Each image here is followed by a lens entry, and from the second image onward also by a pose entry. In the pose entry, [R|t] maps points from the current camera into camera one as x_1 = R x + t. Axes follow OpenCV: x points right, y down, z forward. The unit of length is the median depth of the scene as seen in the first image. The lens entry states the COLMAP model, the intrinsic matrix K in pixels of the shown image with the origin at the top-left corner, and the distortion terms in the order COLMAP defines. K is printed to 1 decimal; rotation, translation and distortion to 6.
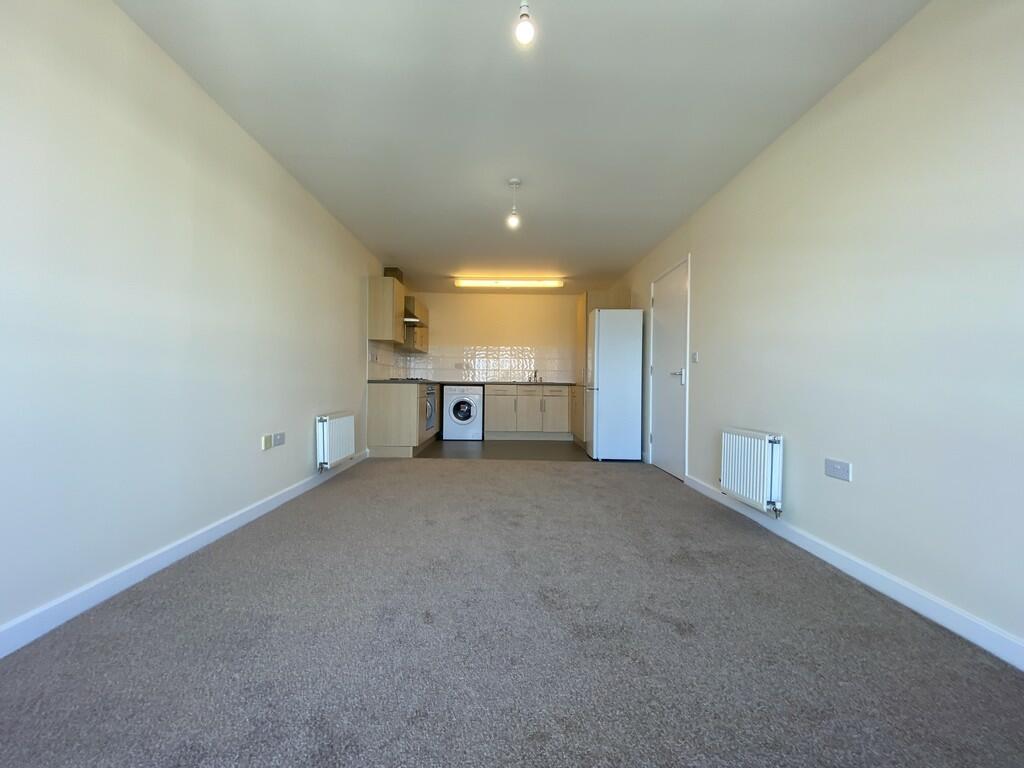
lens RADIAL K [[413.3, 0, 512.0], [0, 413.3, 384.0], [0, 0, 1]] dist [0.002070, -0.012622]
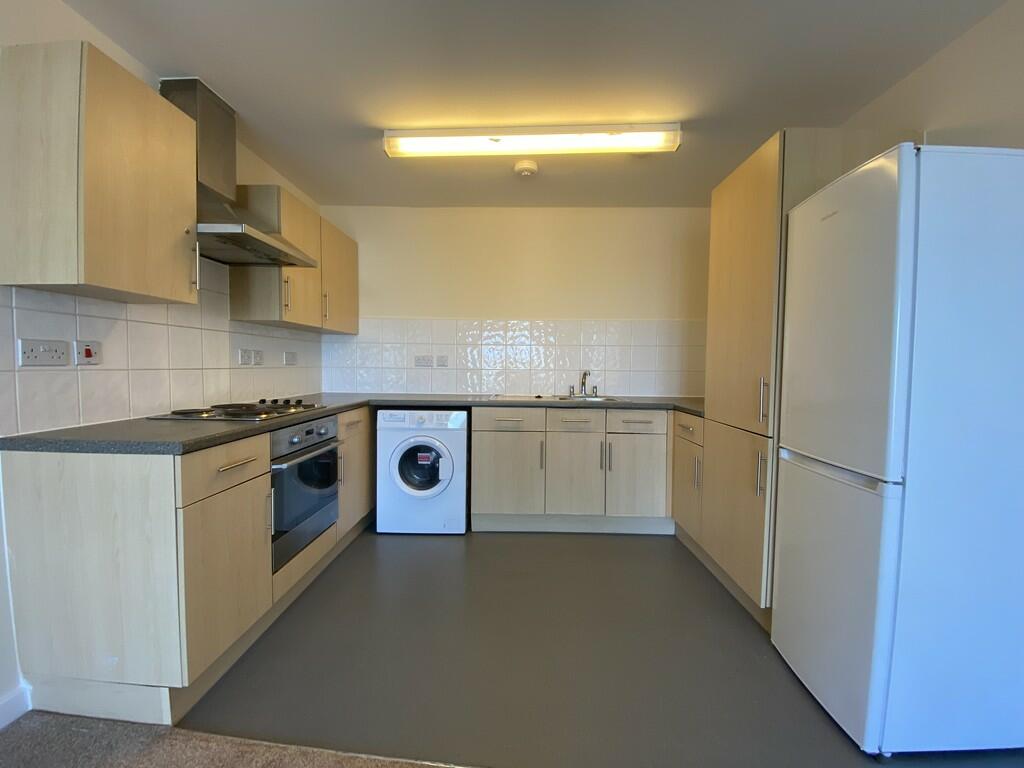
lens RADIAL K [[413.3, 0, 512.0], [0, 413.3, 384.0], [0, 0, 1]] dist [0.002070, -0.012622]
pose [[0.999310, -0.000231, -0.037154, -0.007303], [0.001819, 0.999085, 0.042731, -0.041280], [0.037110, -0.042769, 0.998396, 0.571745]]
